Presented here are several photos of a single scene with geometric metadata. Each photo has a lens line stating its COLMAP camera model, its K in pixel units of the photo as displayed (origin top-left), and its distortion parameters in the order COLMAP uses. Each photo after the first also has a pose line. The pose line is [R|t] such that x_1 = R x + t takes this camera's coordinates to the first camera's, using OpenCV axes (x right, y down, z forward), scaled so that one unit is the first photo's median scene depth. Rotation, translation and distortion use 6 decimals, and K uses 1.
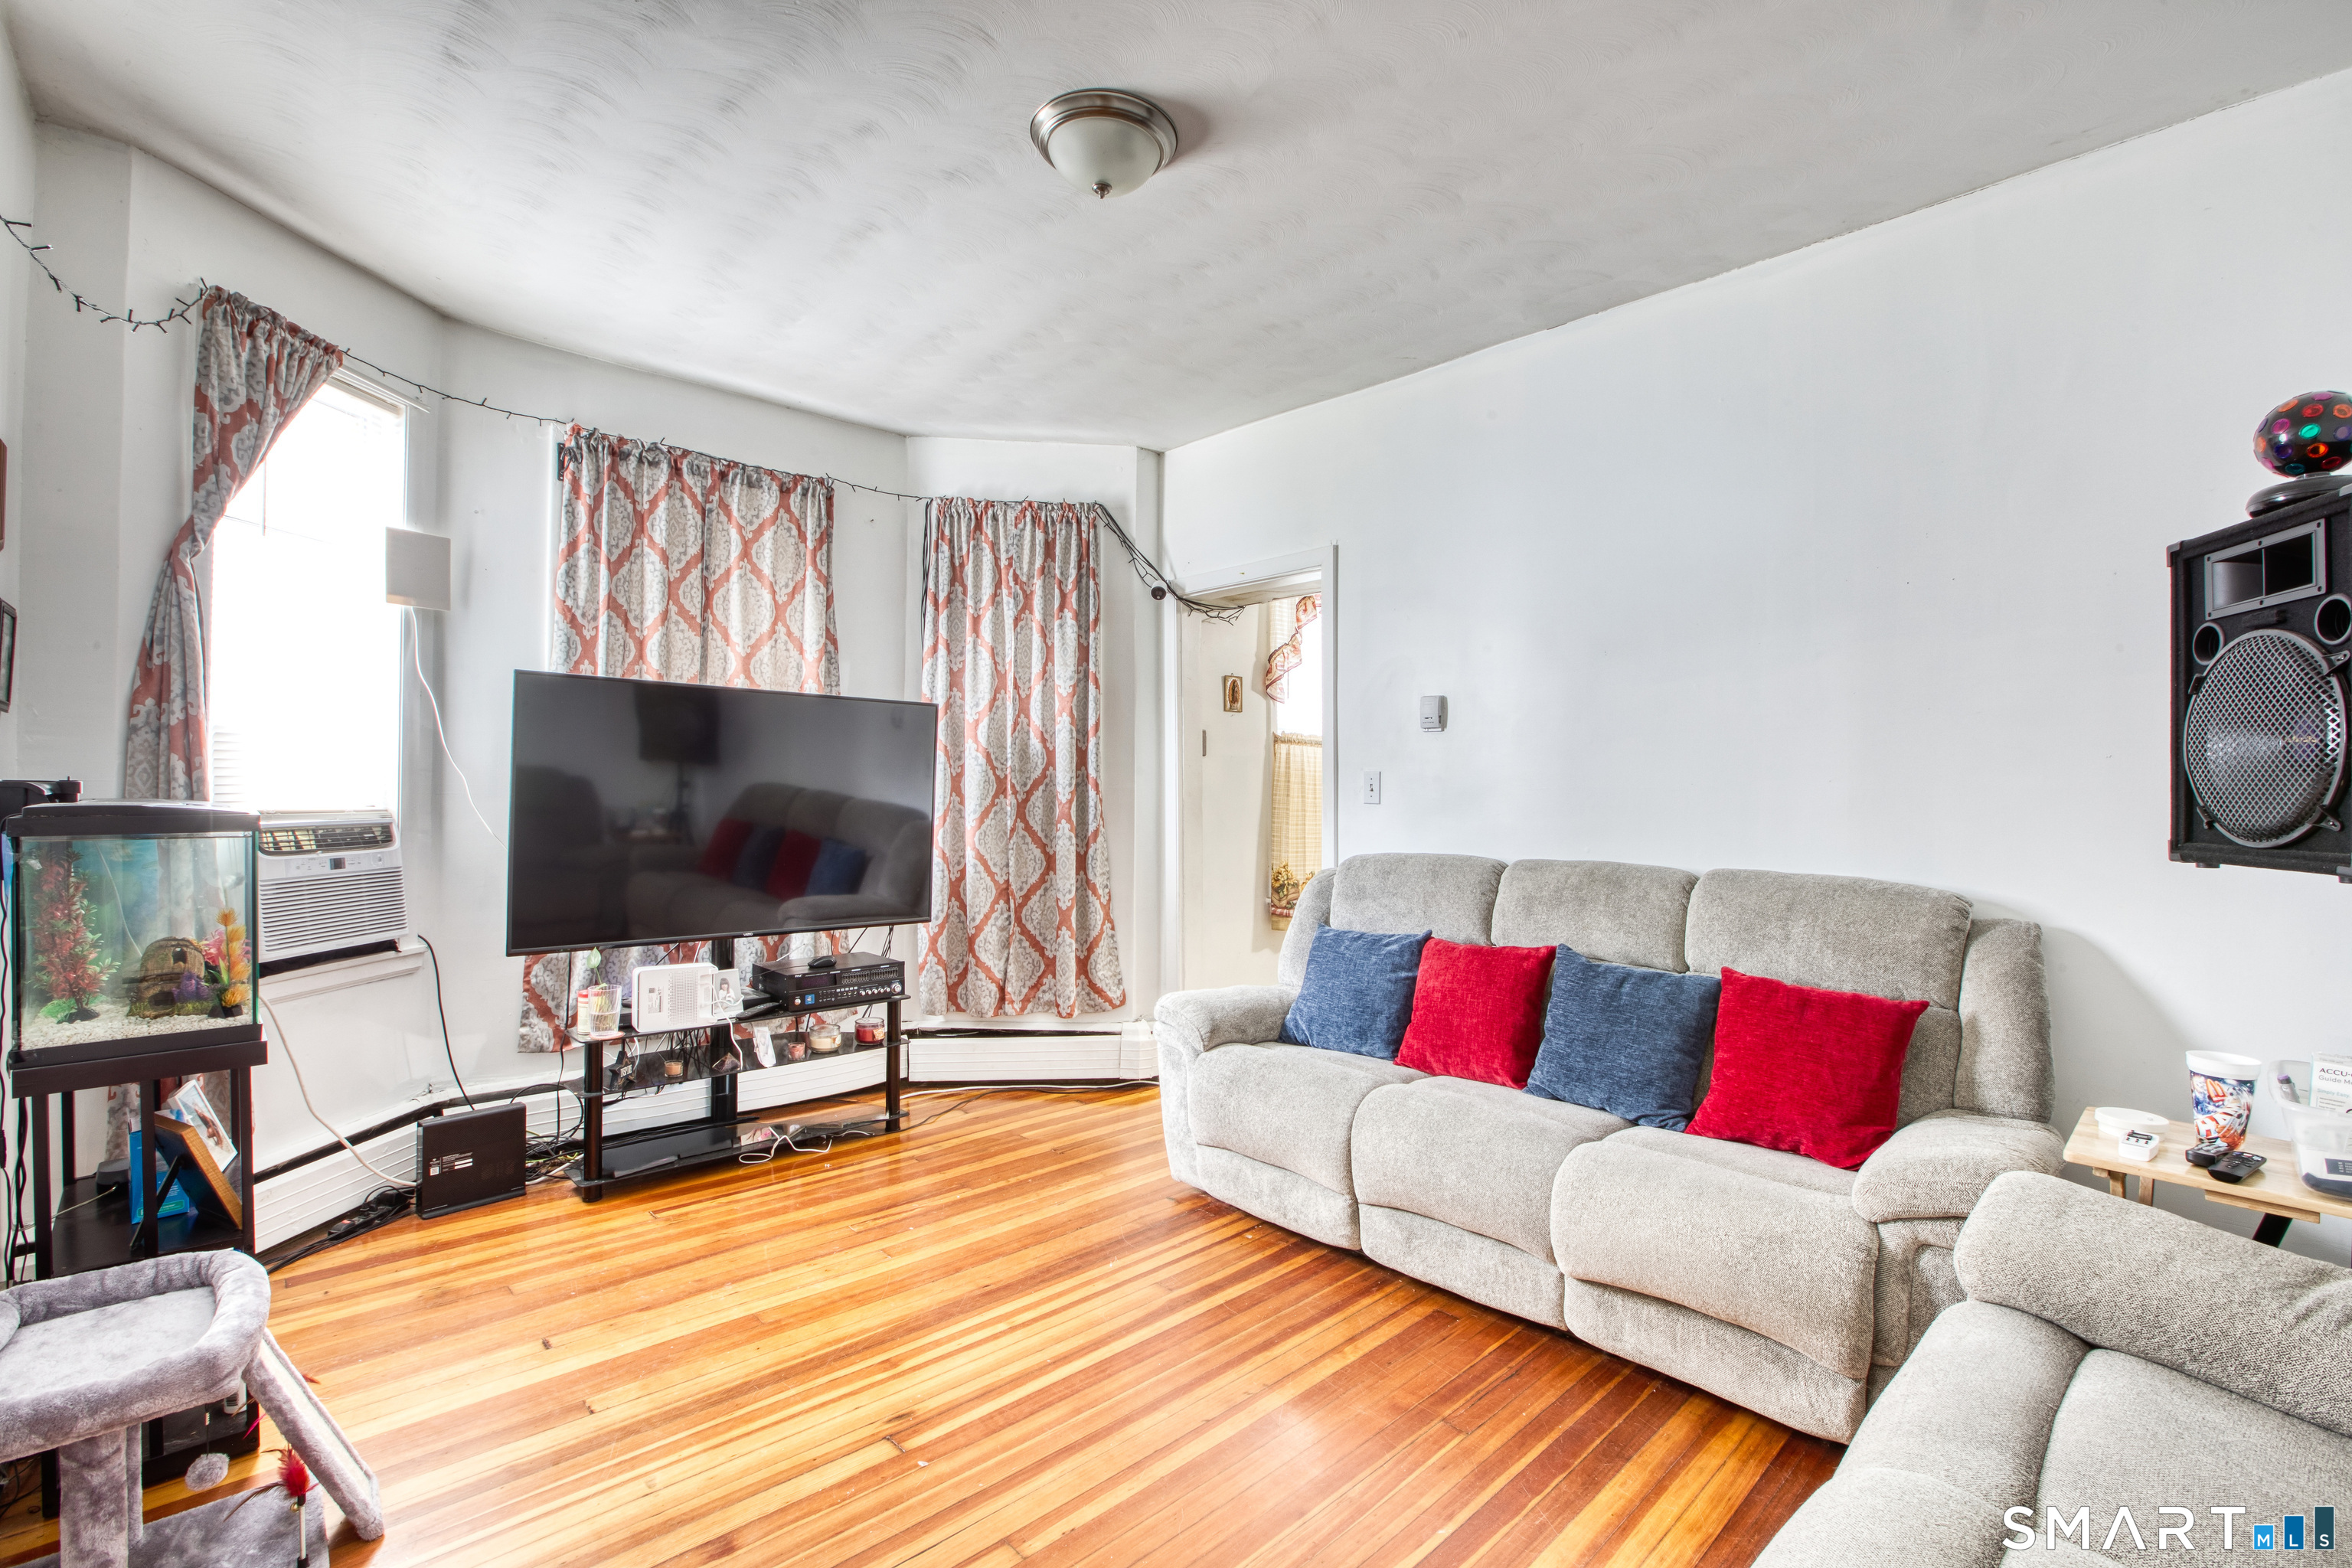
lens RADIAL K [[1072.2, 0, 1171.2], [0, 1072.2, 780.2], [0, 0, 1]] dist [-0.039184, 0.012349]
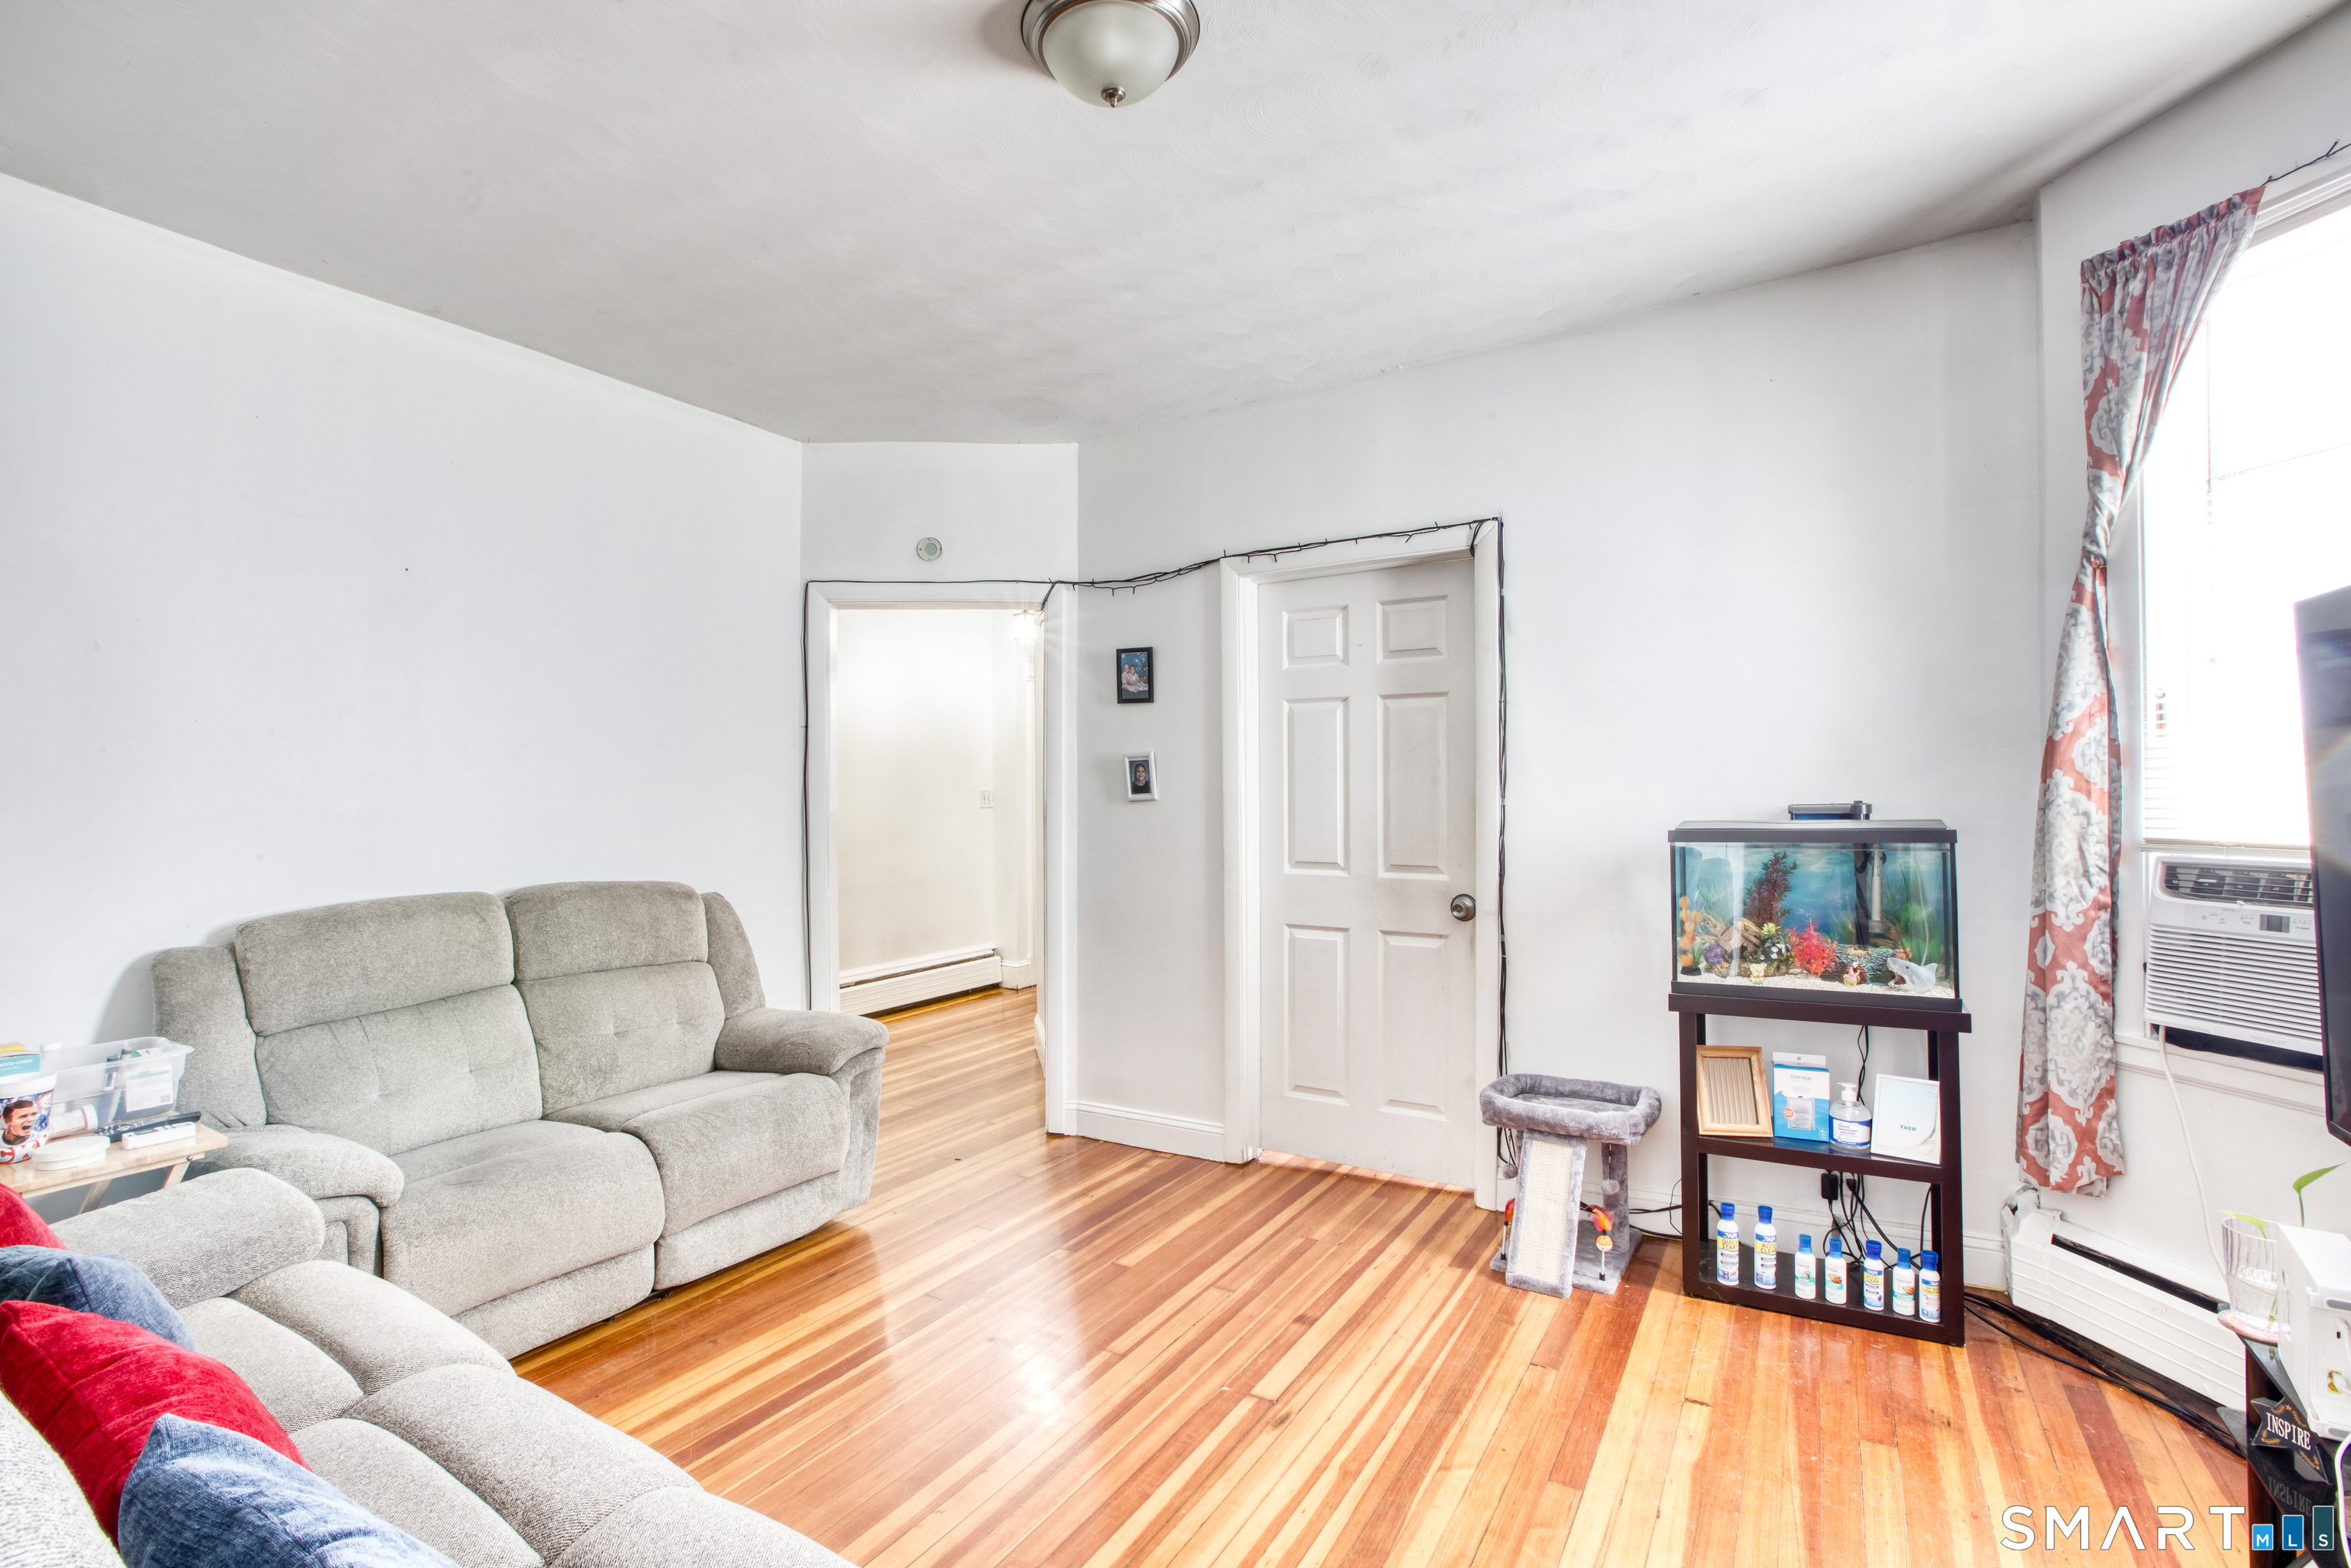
lens RADIAL K [[1071.7, 0, 1178.5], [0, 1071.7, 792.7], [0, 0, 1]] dist [-0.039184, 0.012349]
pose [[-0.964211, 0.003300, -0.265114, 0.107563], [0.005779, 0.999947, -0.008571, -0.006974], [0.265071, -0.009796, -0.964179, 1.826677]]
